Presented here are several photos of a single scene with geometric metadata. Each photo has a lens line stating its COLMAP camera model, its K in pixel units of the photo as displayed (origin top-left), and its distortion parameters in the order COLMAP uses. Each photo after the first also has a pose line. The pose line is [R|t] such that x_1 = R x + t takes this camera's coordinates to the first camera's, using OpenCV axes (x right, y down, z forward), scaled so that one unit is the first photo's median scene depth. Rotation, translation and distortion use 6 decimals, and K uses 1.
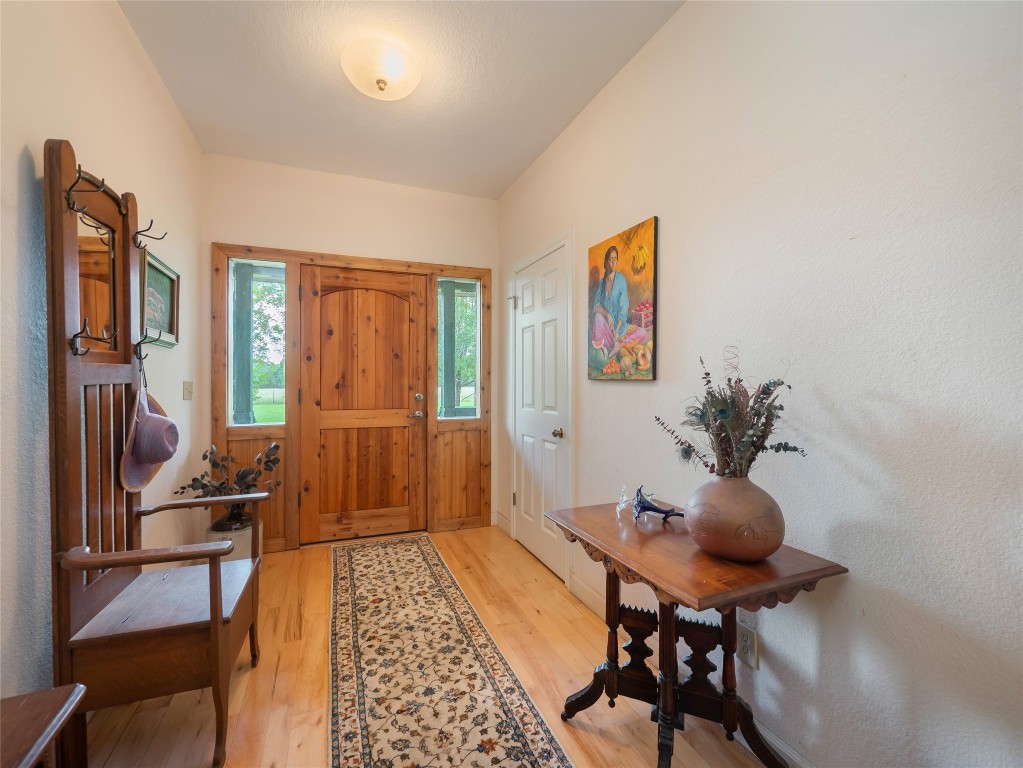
lens RADIAL K [[433.8, 0, 508.4], [0, 433.8, 378.3], [0, 0, 1]] dist [0.000020, -0.000132]
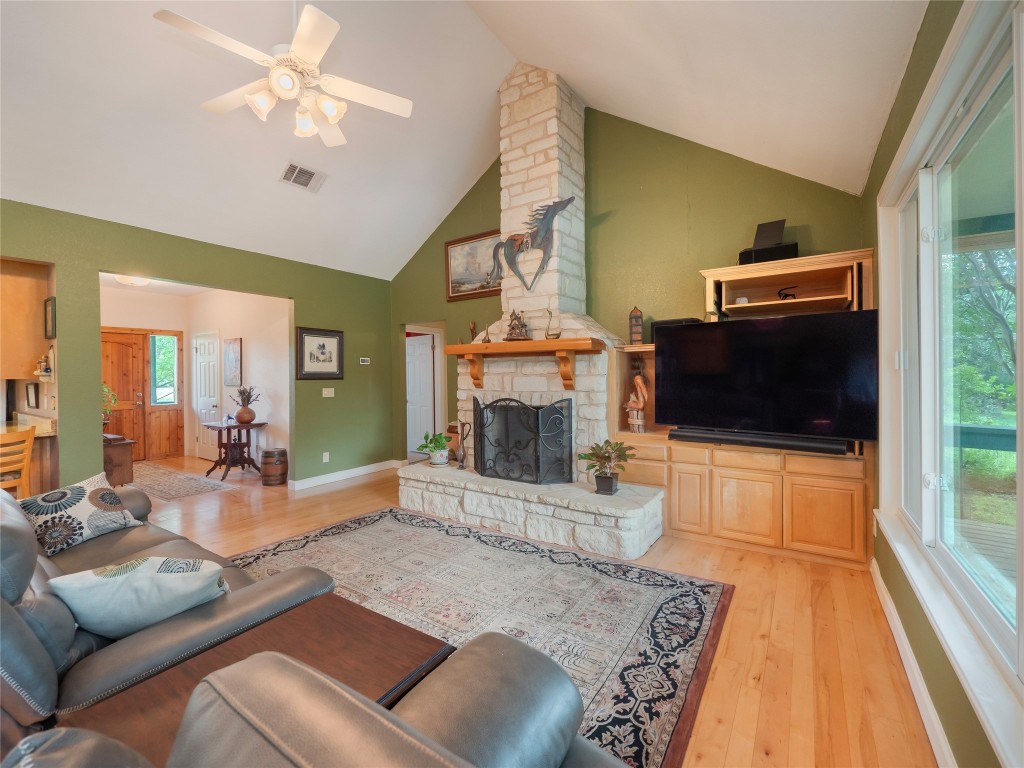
lens RADIAL K [[434.3, 0, 504.8], [0, 434.3, 378.5], [0, 0, 1]] dist [0.000020, -0.000132]
pose [[0.832810, -0.009688, 0.553474, 0.098545], [0.005793, 0.999945, 0.008785, -0.041475], [-0.553529, -0.004110, 0.832820, -1.706486]]
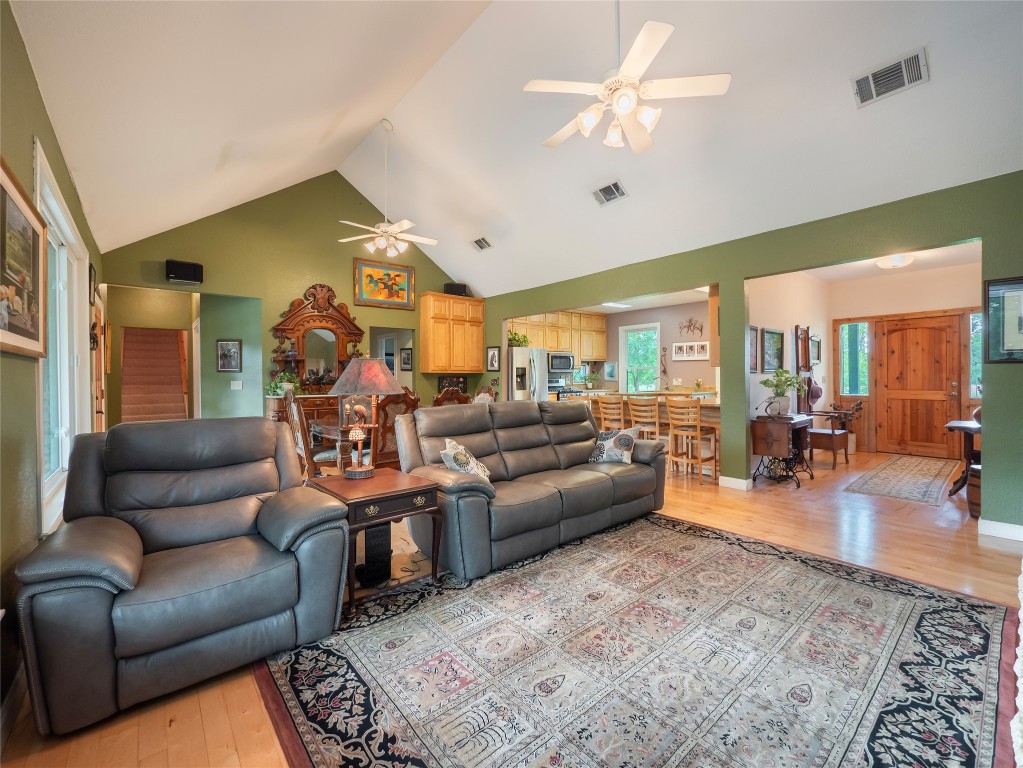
lens RADIAL K [[433.8, 0, 502.2], [0, 433.8, 378.7], [0, 0, 1]] dist [0.000020, -0.000132]
pose [[0.300686, -0.000234, -0.953723, 0.970101], [0.011641, 0.999926, 0.003424, -0.007384], [0.953652, -0.012132, 0.300667, -1.354981]]
